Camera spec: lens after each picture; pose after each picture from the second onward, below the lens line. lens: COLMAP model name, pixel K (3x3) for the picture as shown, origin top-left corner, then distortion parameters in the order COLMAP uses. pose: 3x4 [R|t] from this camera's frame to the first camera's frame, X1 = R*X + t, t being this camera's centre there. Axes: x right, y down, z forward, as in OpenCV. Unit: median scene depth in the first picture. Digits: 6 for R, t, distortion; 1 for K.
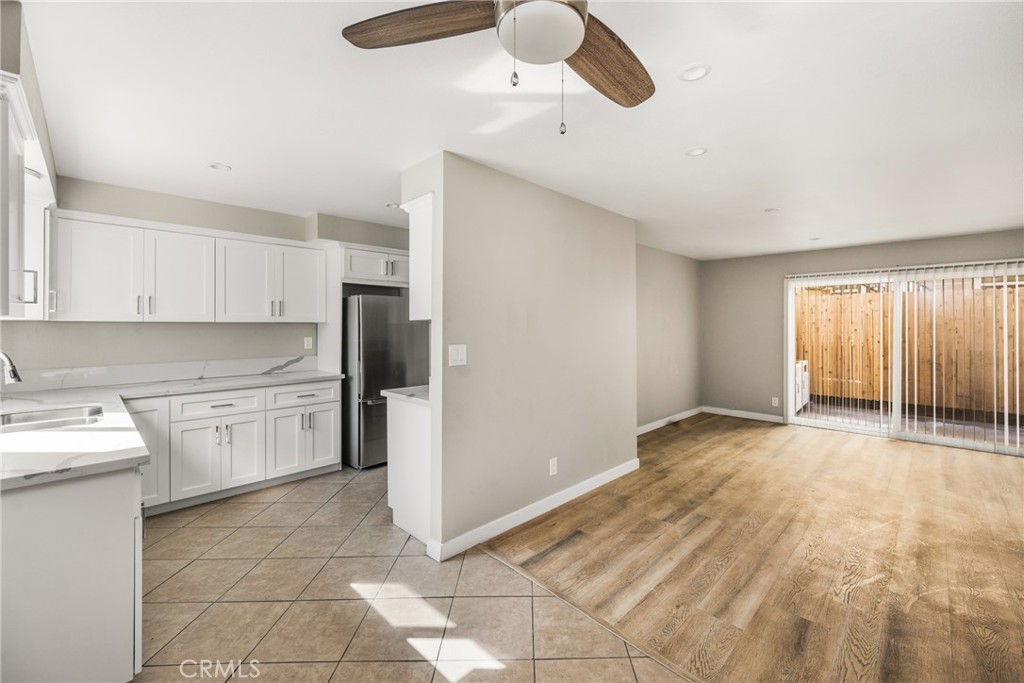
lens RADIAL K [[435.1, 0, 529.6], [0, 435.1, 326.5], [0, 0, 1]] dist [-0.002421, -0.000533]
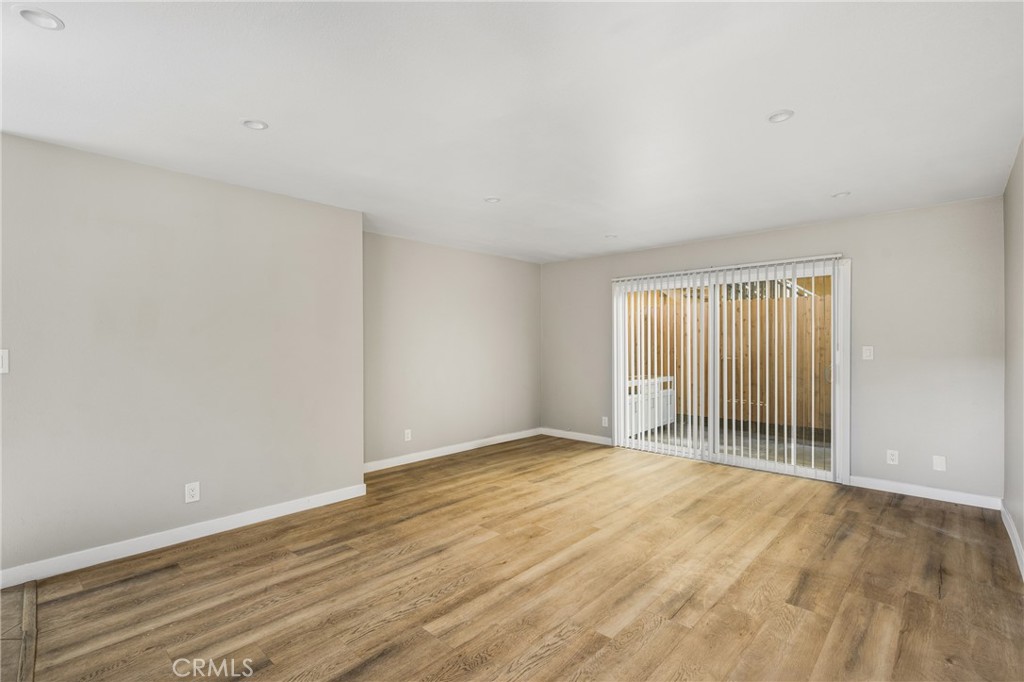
lens RADIAL K [[482.6, 0, 574.0], [0, 482.6, 343.5], [0, 0, 1]] dist [0.000420, 0.000096]
pose [[0.999823, -0.002753, 0.018633, 0.725731], [0.002926, 0.999953, -0.009273, 0.033109], [-0.018607, 0.009326, 0.999783, 0.015788]]
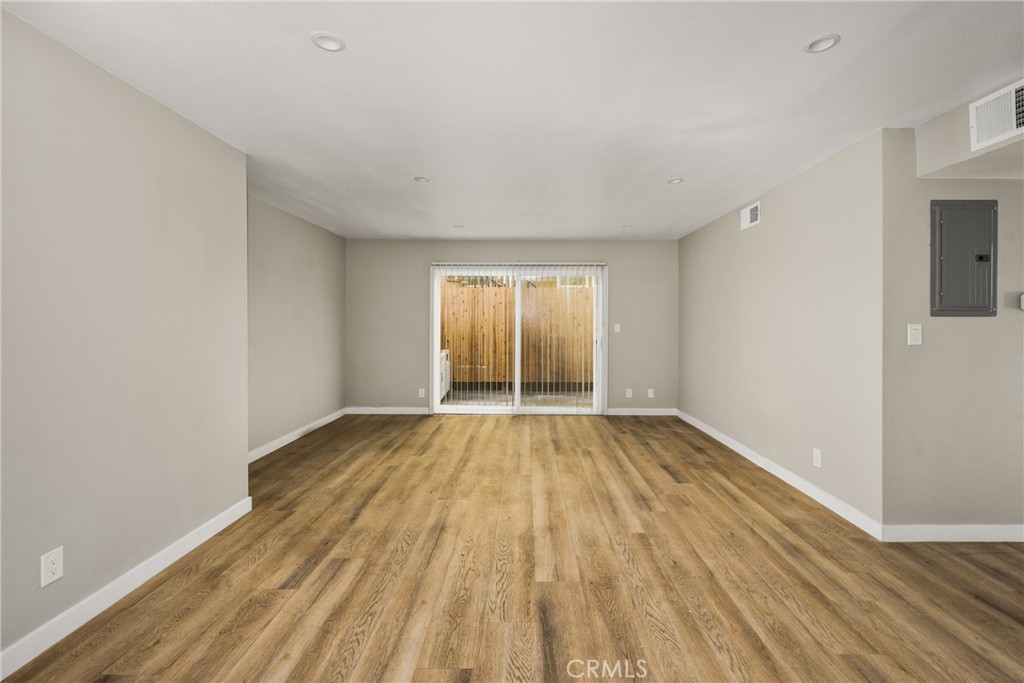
lens RADIAL K [[435.1, 0, 521.3], [0, 435.1, 324.0], [0, 0, 1]] dist [-0.002421, -0.000533]
pose [[0.732352, -0.002725, 0.680921, 0.104055], [0.002968, 0.999995, 0.000810, 0.028782], [-0.680920, 0.001428, 0.732357, 0.210226]]
